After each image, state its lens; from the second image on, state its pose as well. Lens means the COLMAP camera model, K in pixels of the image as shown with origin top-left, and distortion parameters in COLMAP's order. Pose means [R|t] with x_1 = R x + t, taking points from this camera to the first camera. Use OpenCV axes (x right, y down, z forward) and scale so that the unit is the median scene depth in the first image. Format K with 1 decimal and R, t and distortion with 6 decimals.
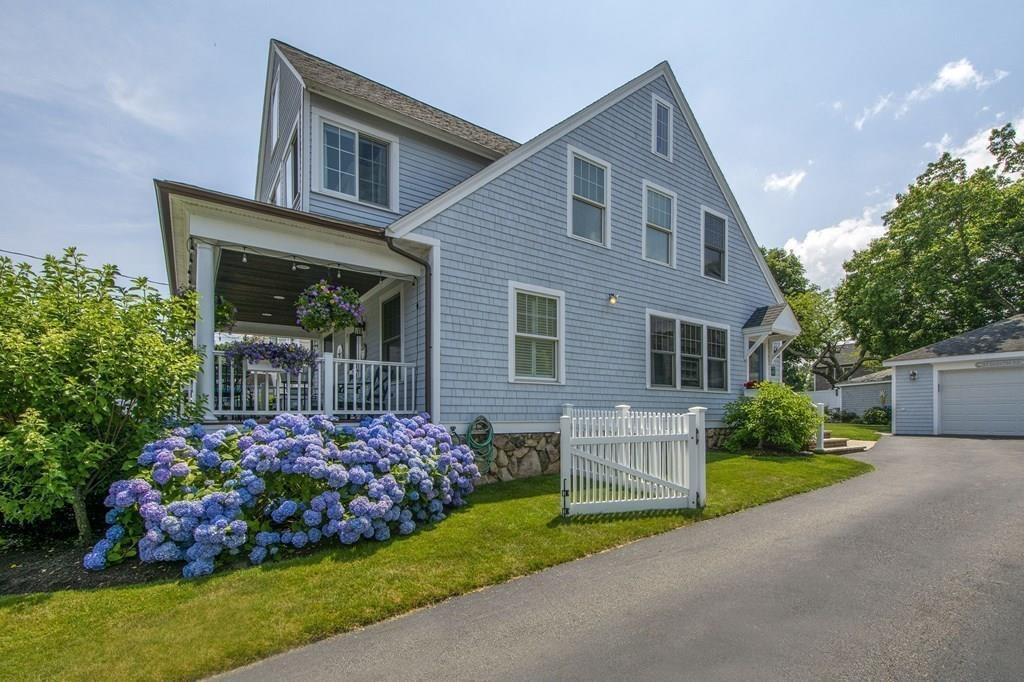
lens RADIAL K [[450.3, 0, 514.8], [0, 450.3, 378.2], [0, 0, 1]] dist [0.039162, -0.016444]
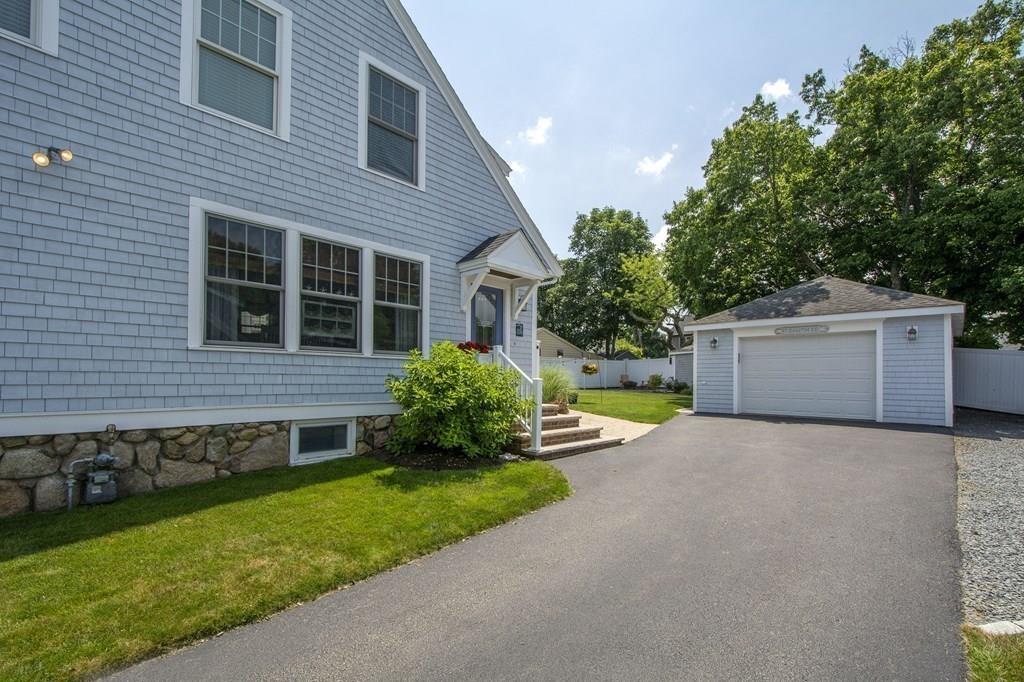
lens RADIAL K [[457.5, 0, 511.4], [0, 457.5, 368.8], [0, 0, 1]] dist [-0.013739, 0.000521]
pose [[0.982553, -0.001069, 0.185978, 0.403709], [-0.004297, 0.999586, 0.028448, 0.022379], [-0.185931, -0.028751, 0.982142, 0.286939]]
